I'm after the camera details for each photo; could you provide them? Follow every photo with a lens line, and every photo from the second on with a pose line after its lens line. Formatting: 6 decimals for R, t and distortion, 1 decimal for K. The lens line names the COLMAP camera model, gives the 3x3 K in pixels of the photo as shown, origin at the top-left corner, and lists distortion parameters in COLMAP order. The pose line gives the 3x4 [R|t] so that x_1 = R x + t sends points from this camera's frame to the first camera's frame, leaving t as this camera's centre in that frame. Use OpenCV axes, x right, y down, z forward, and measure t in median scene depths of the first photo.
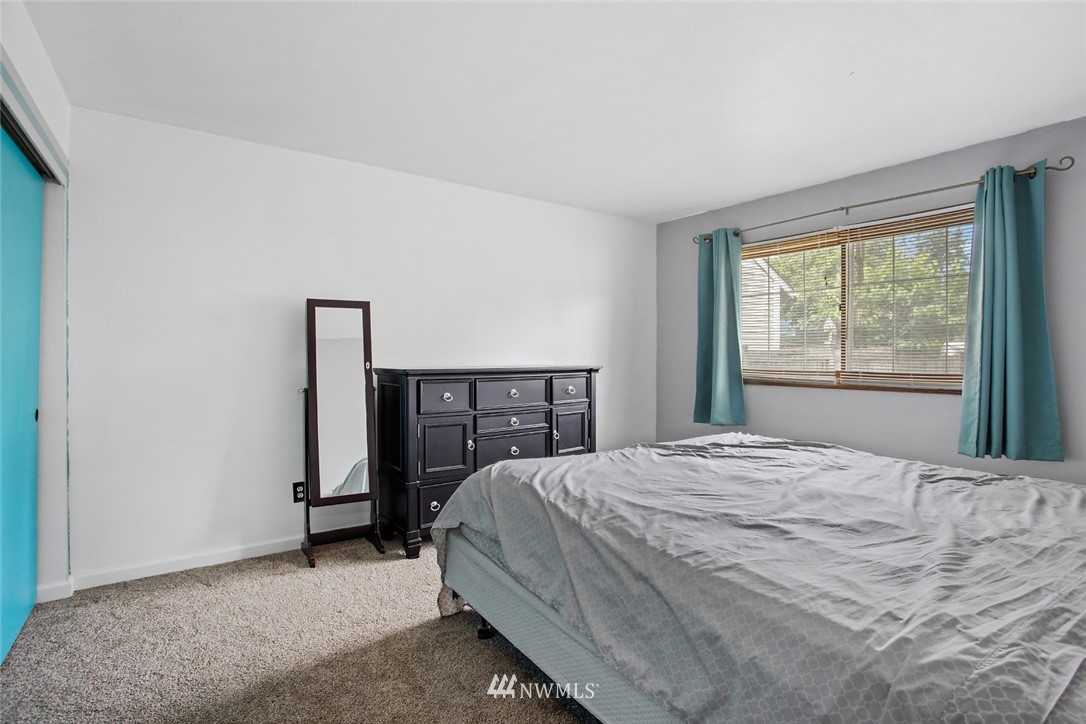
lens RADIAL K [[512.9, 0, 542.1], [0, 512.9, 357.6], [0, 0, 1]] dist [0.001101, 0.000797]
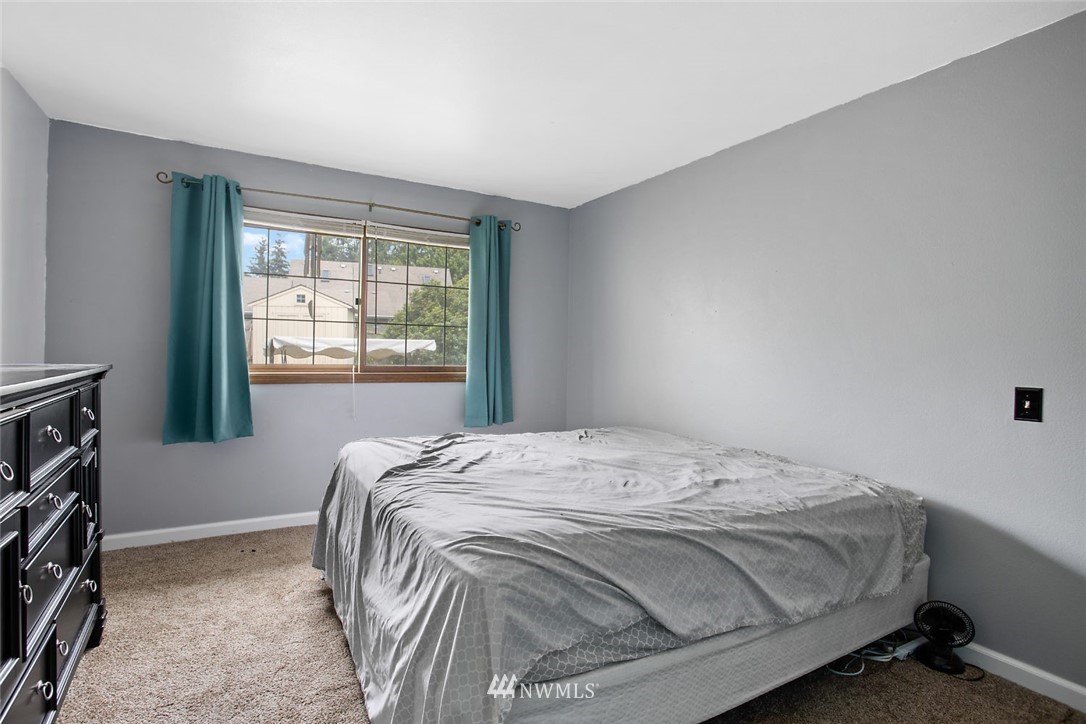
lens RADIAL K [[532.6, 0, 543.3], [0, 532.6, 349.0], [0, 0, 1]] dist [-0.035067, 0.000242]
pose [[0.107733, 0.003935, 0.994172, -0.546338], [-0.007808, 0.999965, -0.003112, -0.004459], [-0.994149, -0.007427, 0.107760, 0.715009]]
